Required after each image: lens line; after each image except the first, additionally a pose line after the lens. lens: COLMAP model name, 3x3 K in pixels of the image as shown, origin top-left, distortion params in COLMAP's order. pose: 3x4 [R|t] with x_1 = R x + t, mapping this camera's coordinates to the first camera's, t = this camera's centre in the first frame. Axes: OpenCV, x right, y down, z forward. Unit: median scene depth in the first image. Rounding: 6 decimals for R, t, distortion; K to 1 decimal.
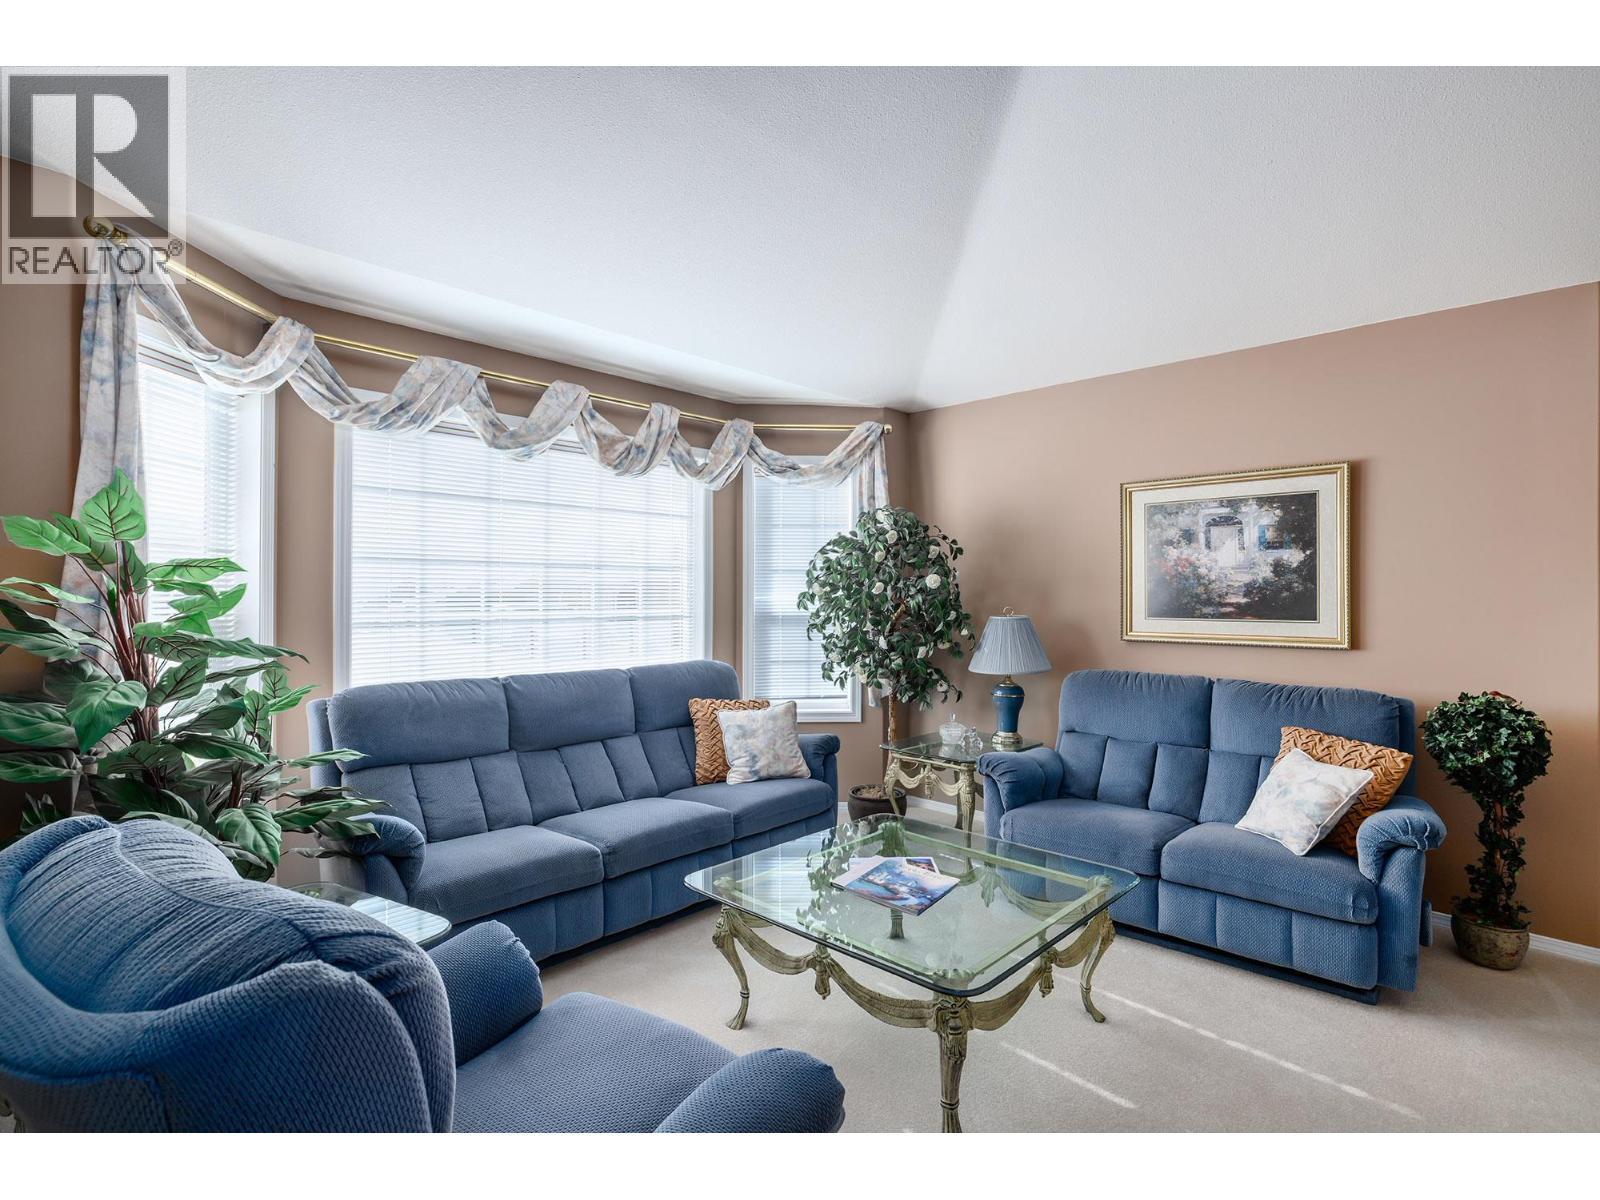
lens RADIAL K [[783.1, 0, 789.2], [0, 783.1, 593.4], [0, 0, 1]] dist [-0.001296, -0.000285]
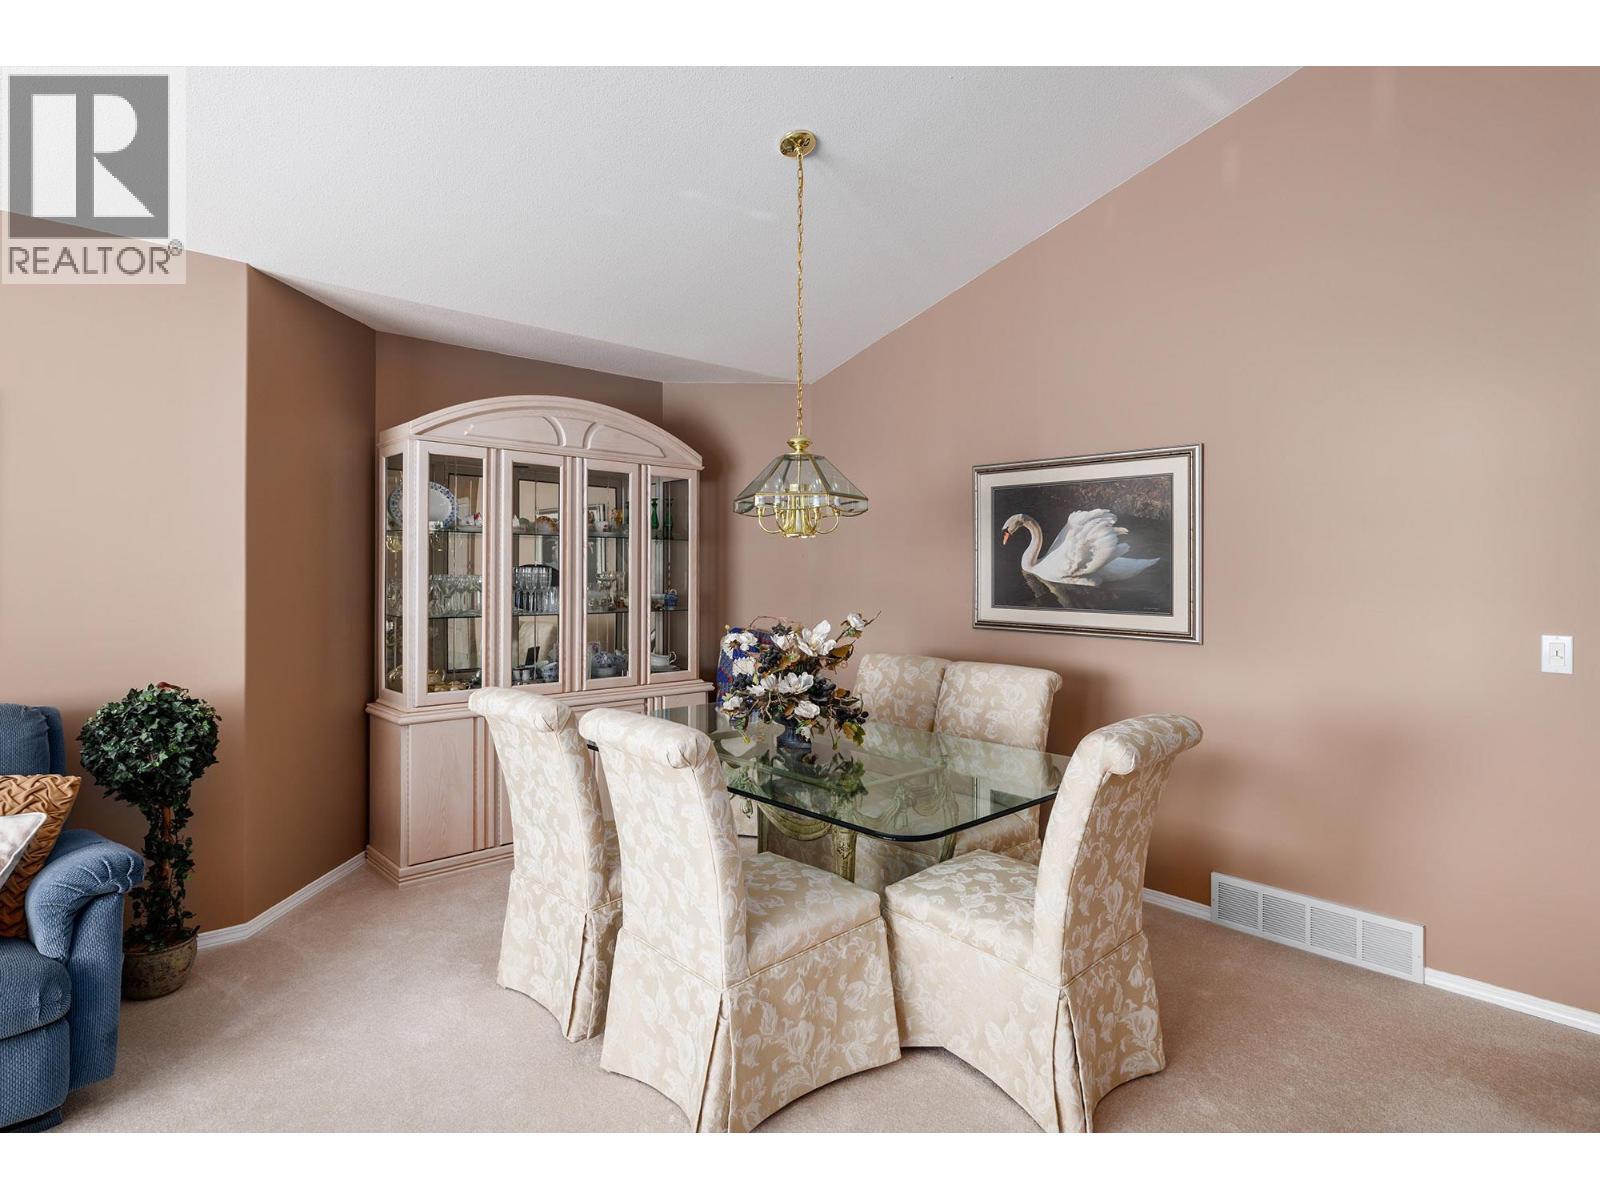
lens RADIAL K [[850.6, 0, 765.1], [0, 850.6, 573.8], [0, 0, 1]] dist [0.000803, -0.000280]
pose [[0.060146, -0.002768, 0.998186, -0.021255], [-0.004328, 0.999986, 0.003034, -0.004309], [-0.998180, -0.004503, 0.060133, 0.260049]]
